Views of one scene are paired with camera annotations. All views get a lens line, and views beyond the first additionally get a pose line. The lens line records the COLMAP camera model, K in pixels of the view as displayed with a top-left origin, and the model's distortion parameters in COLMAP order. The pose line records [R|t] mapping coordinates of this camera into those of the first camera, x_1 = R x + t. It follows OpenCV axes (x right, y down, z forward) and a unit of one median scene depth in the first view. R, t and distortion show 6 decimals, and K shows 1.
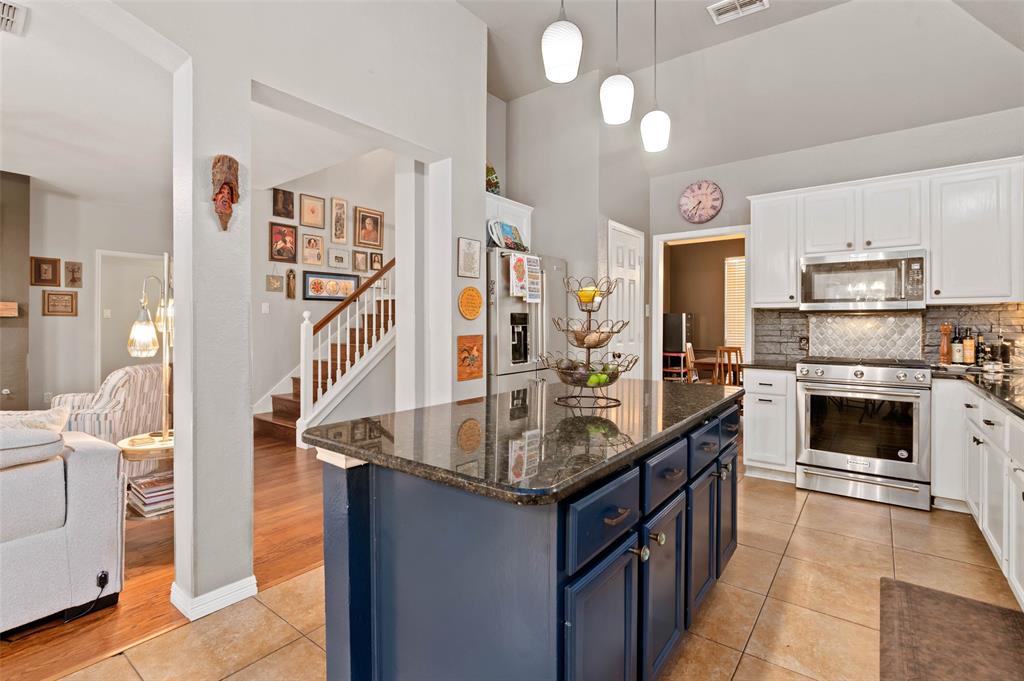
lens RADIAL K [[473.2, 0, 509.2], [0, 473.2, 325.2], [0, 0, 1]] dist [-0.003496, -0.000799]
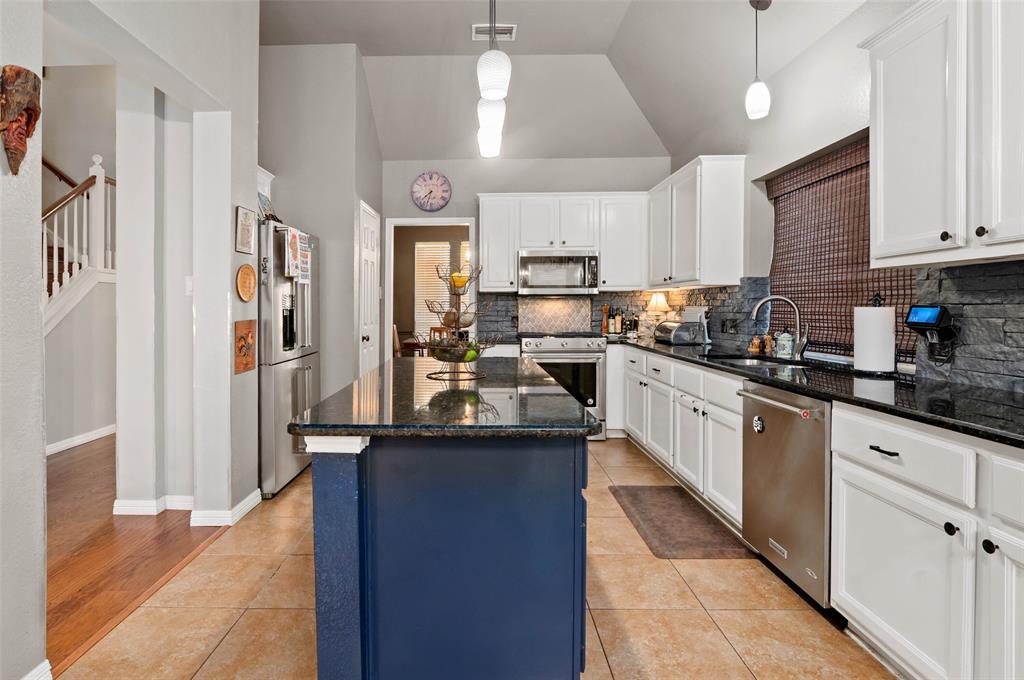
lens RADIAL K [[518.2, 0, 476.4], [0, 518.2, 309.1], [0, 0, 1]] dist [-0.004575, -0.000143]
pose [[0.809413, -0.008115, 0.587184, -0.278515], [0.006286, 0.999967, 0.005155, -0.001063], [-0.587207, -0.000482, 0.809437, -0.008653]]
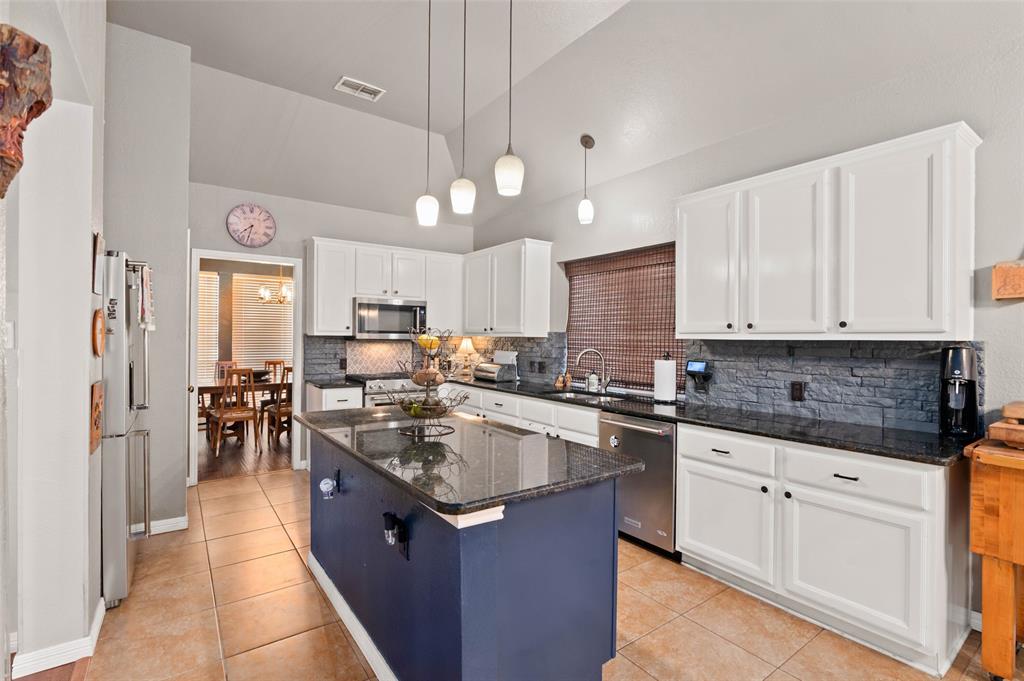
lens RADIAL K [[473.2, 0, 498.0], [0, 473.2, 338.4], [0, 0, 1]] dist [-0.003496, -0.000799]
pose [[0.299191, -0.005142, 0.954179, -0.535381], [-0.008972, 0.999926, 0.008202, -0.051288], [-0.954151, -0.011015, 0.299123, 0.287739]]
